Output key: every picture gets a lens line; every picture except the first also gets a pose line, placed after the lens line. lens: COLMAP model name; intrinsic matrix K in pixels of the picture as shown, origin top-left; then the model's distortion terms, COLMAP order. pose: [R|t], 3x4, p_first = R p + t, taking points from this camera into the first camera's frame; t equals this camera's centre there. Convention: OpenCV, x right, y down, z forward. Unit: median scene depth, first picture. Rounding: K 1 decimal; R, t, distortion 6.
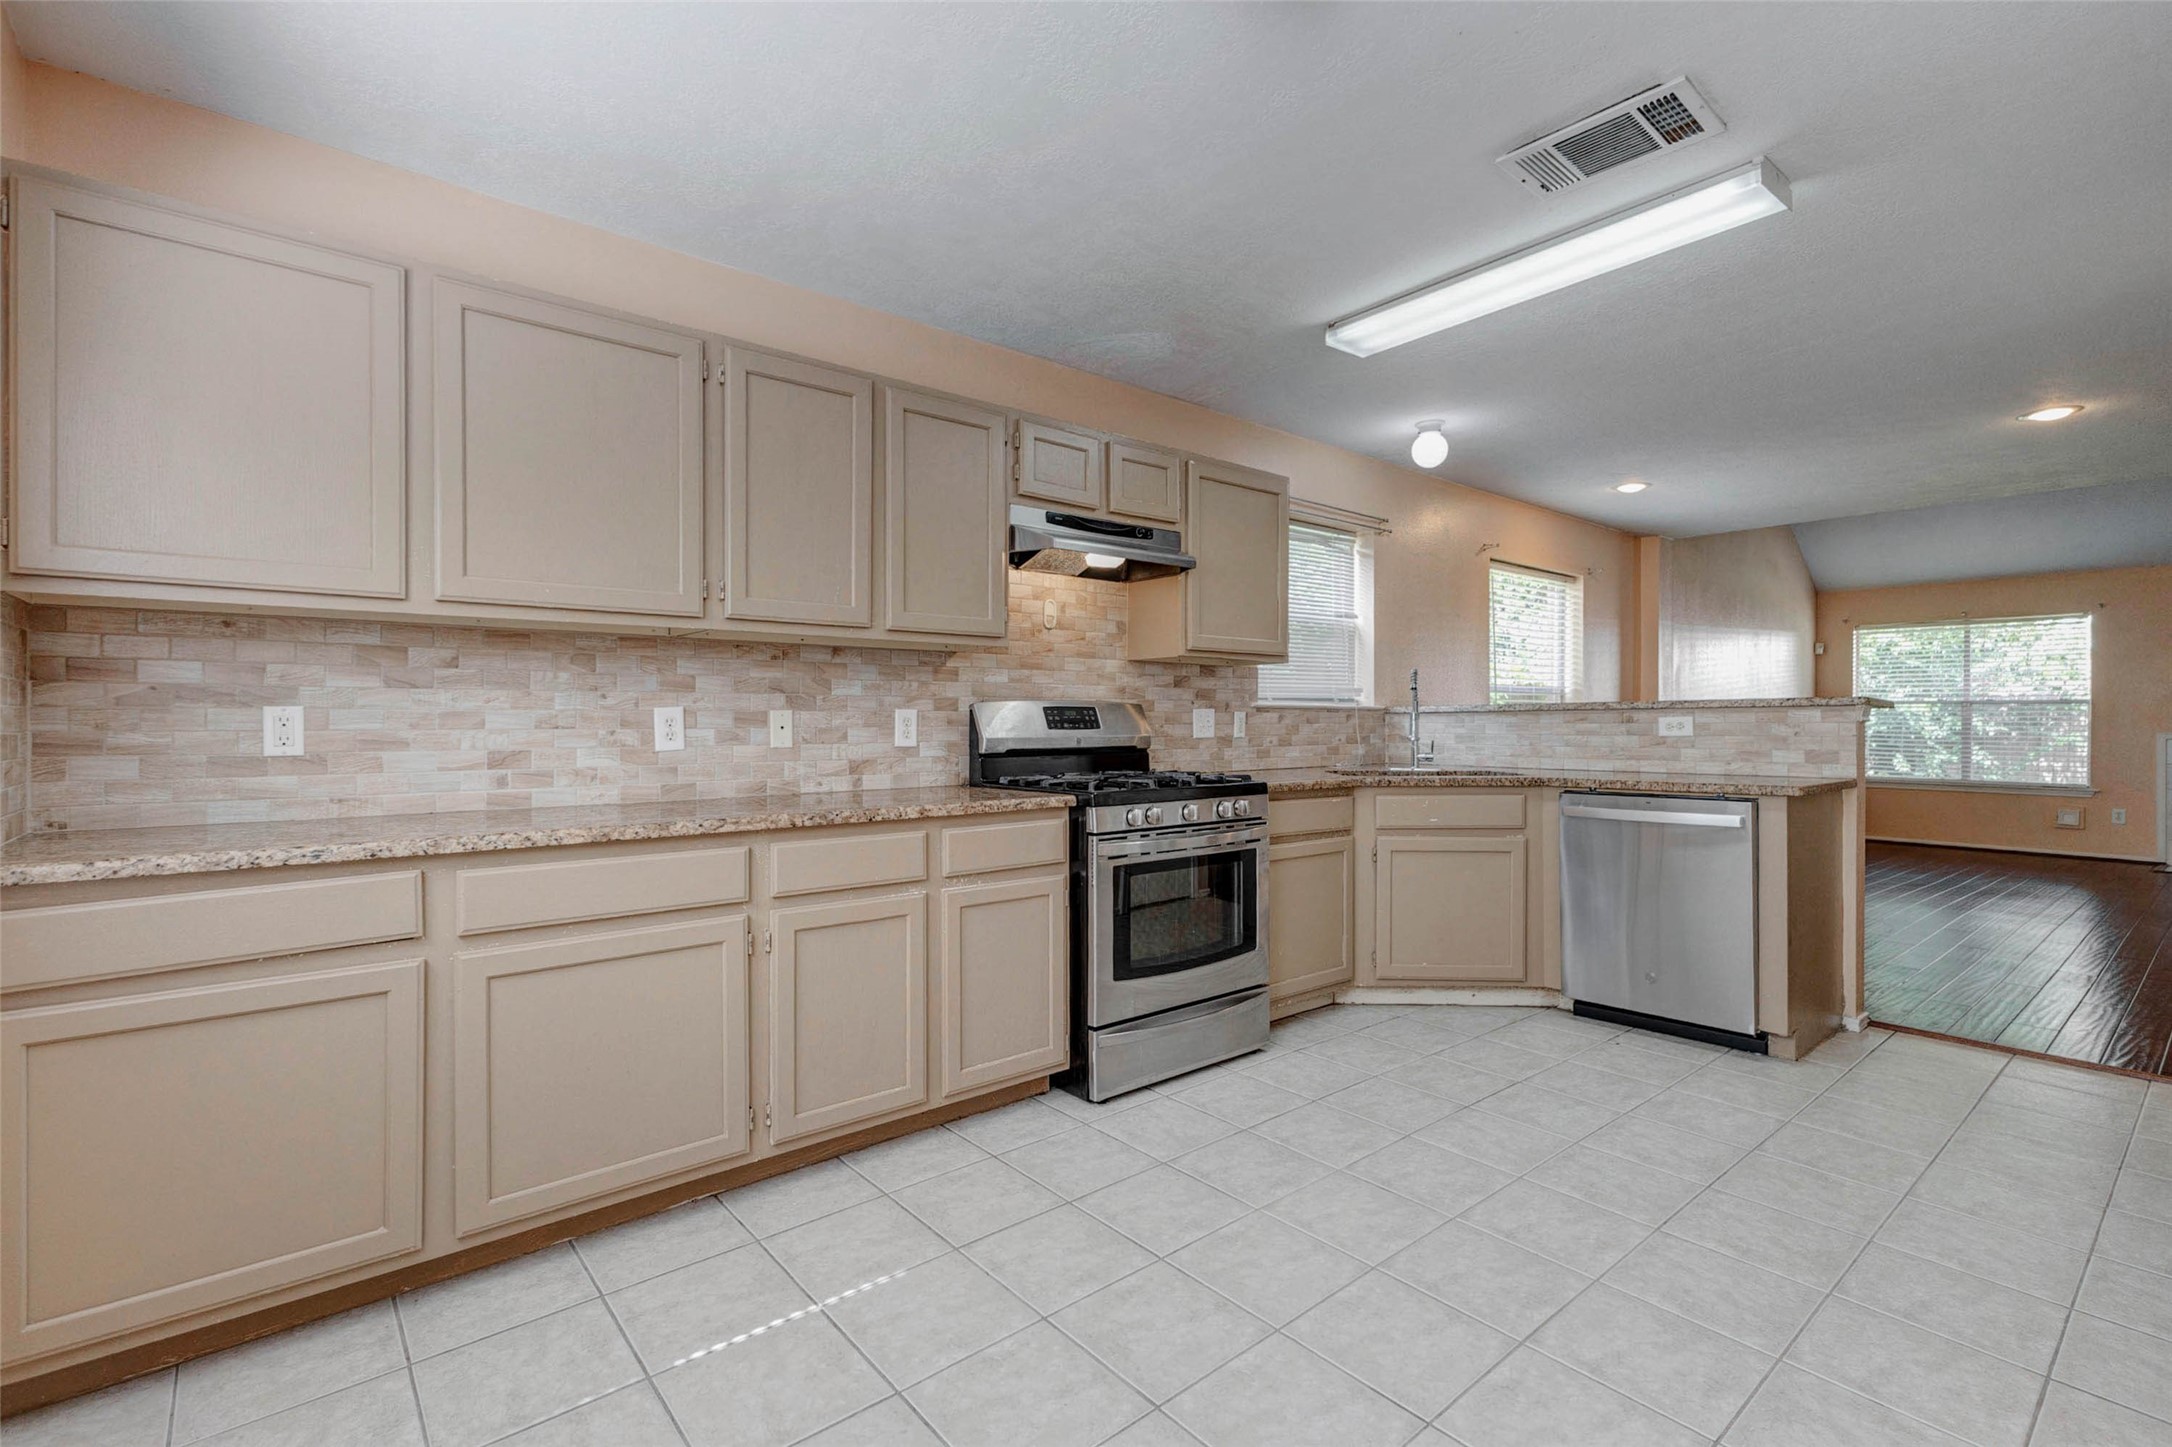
lens RADIAL K [[963.4, 0, 1116.3], [0, 963.4, 717.6], [0, 0, 1]] dist [0.005546, -0.001187]
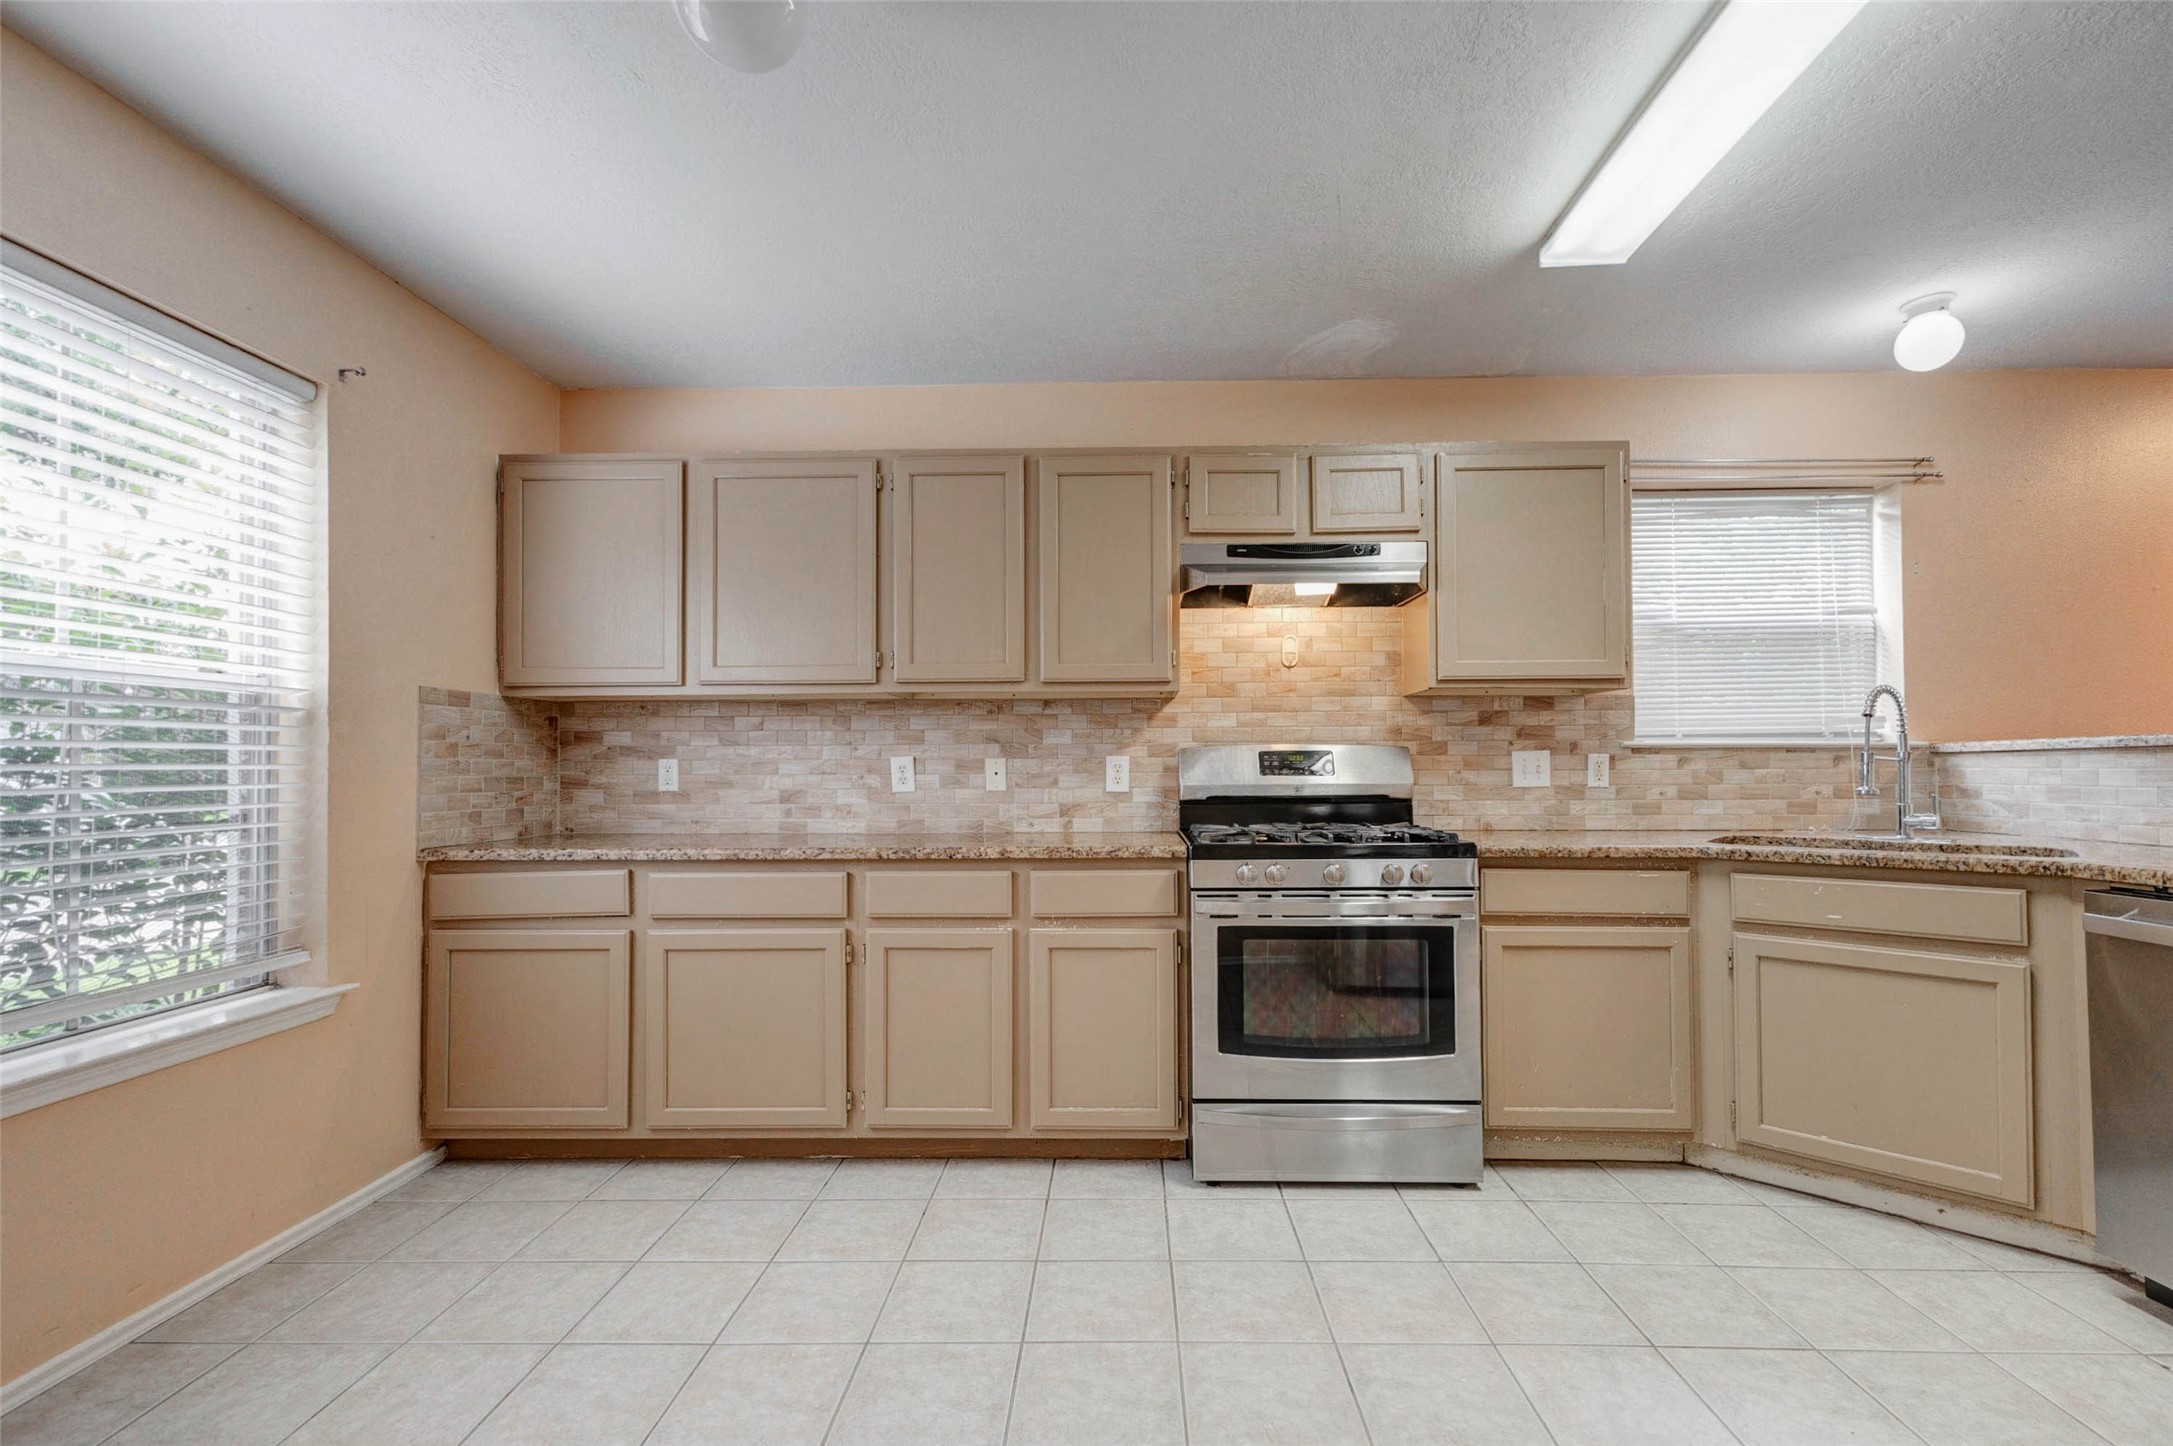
lens RADIAL K [[963.8, 0, 1129.4], [0, 963.8, 744.4], [0, 0, 1]] dist [0.005546, -0.001187]
pose [[0.750814, -0.016642, -0.660304, 0.476628], [0.005424, 0.999804, -0.019031, -0.001140], [0.660492, 0.010707, 0.750757, 0.227305]]
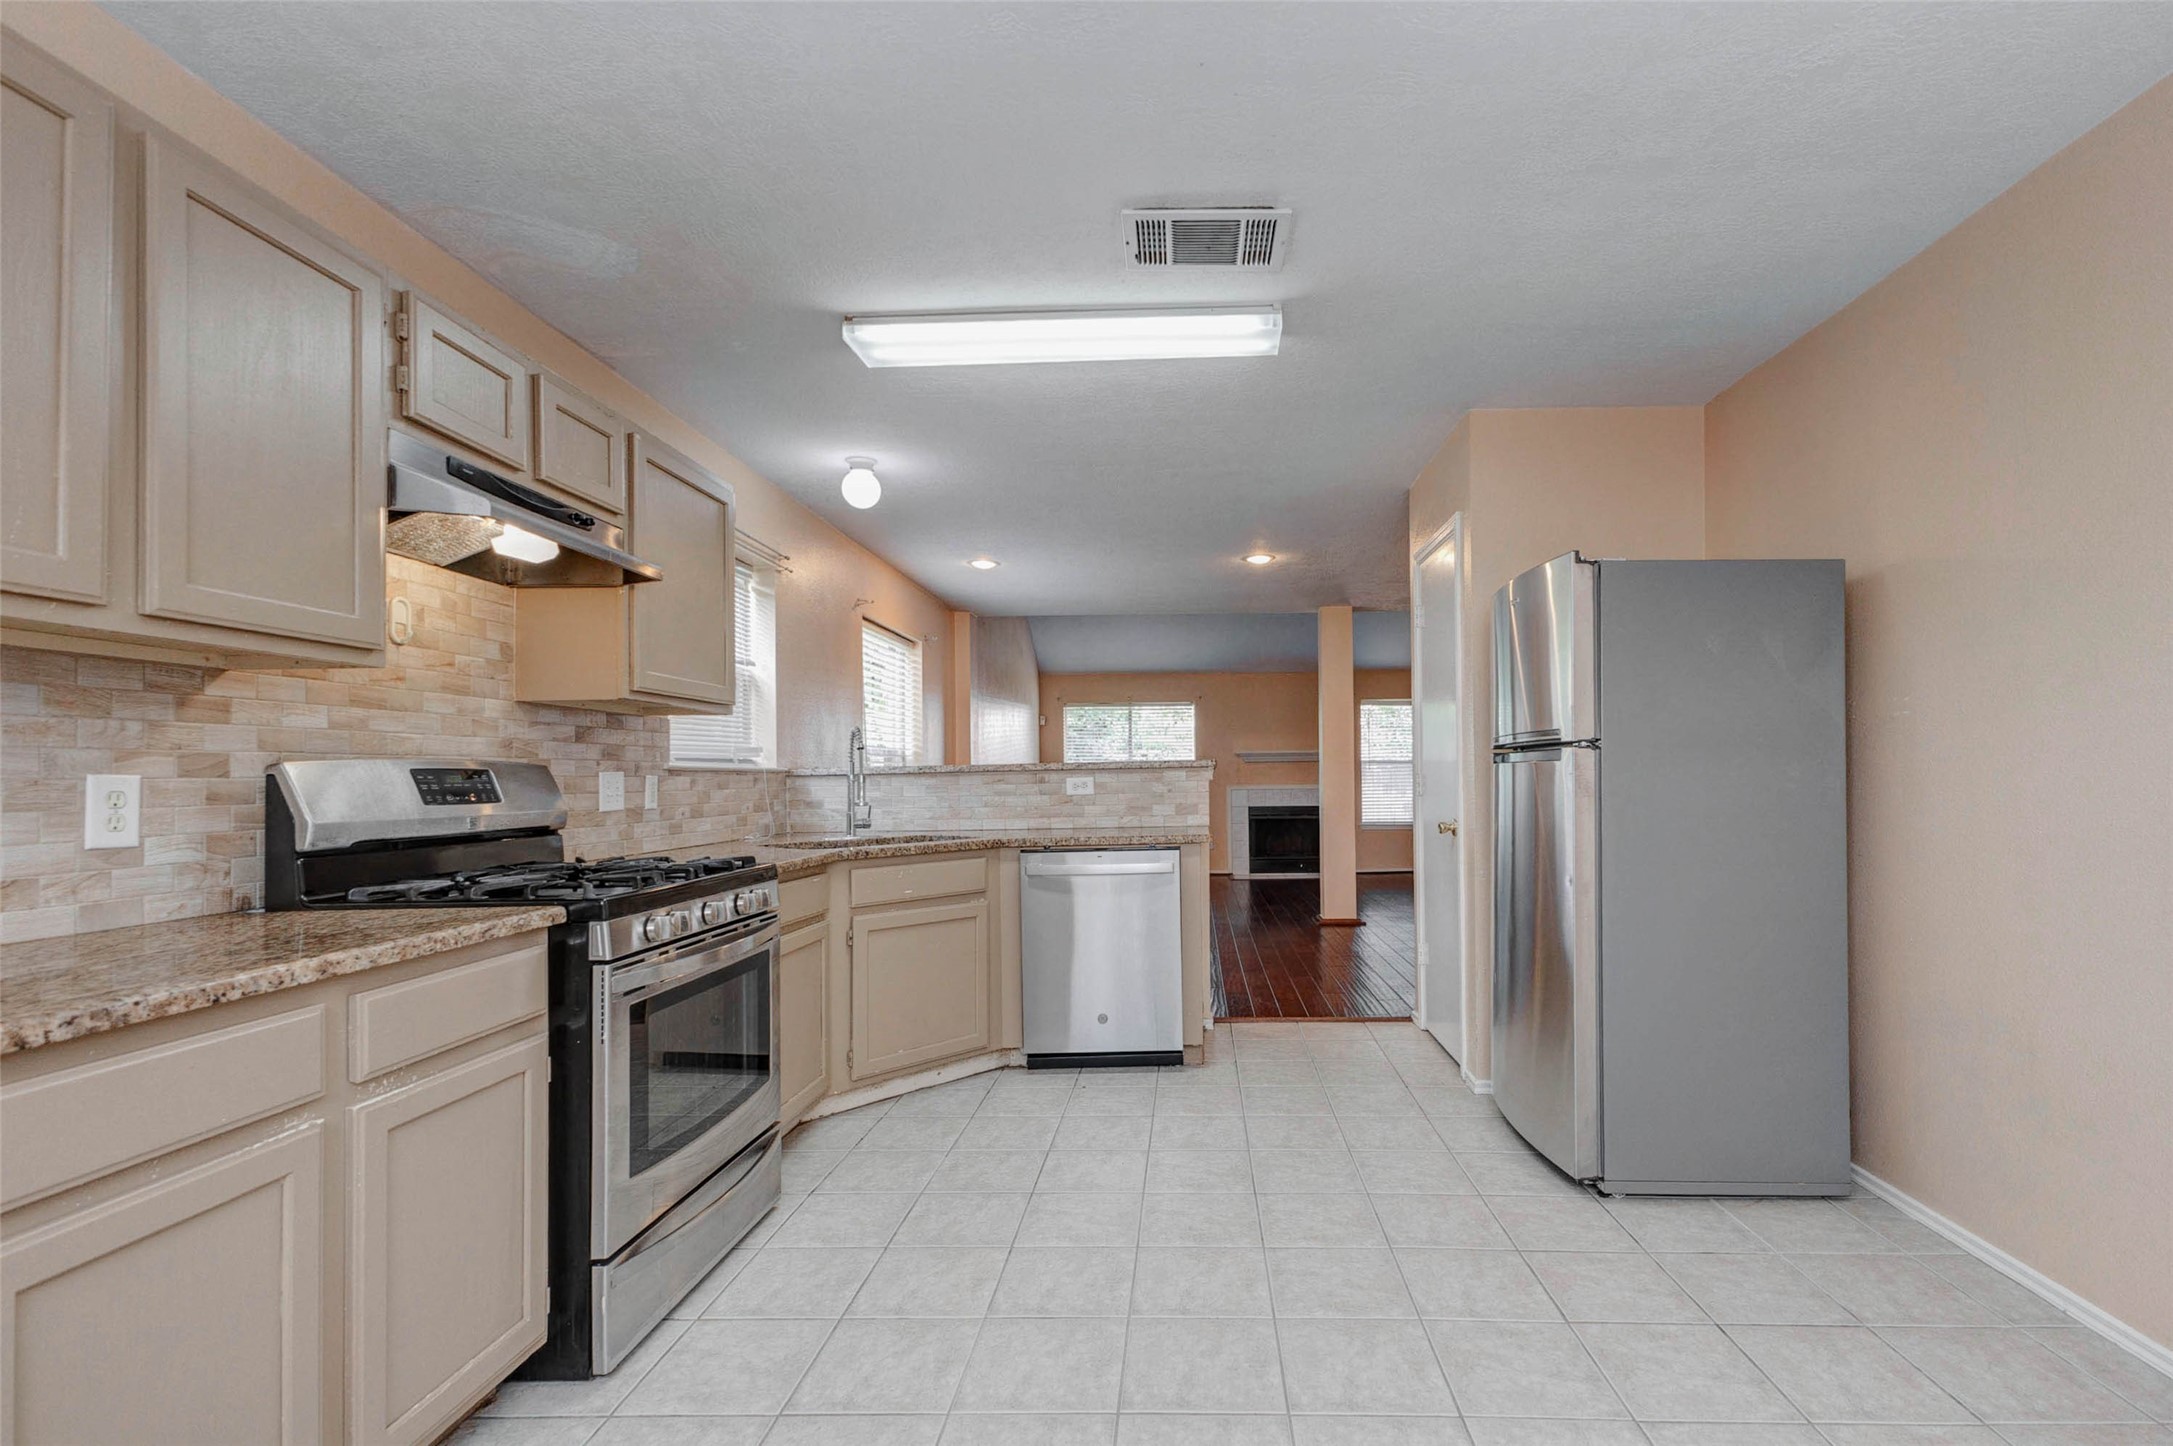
lens RADIAL K [[963.8, 0, 1166.8], [0, 963.8, 759.0], [0, 0, 1]] dist [0.005546, -0.001187]
pose [[0.670884, 0.005849, 0.741539, -0.223224], [0.010586, 0.999791, -0.017463, -0.001768], [-0.741487, 0.019565, 0.670682, 0.237869]]
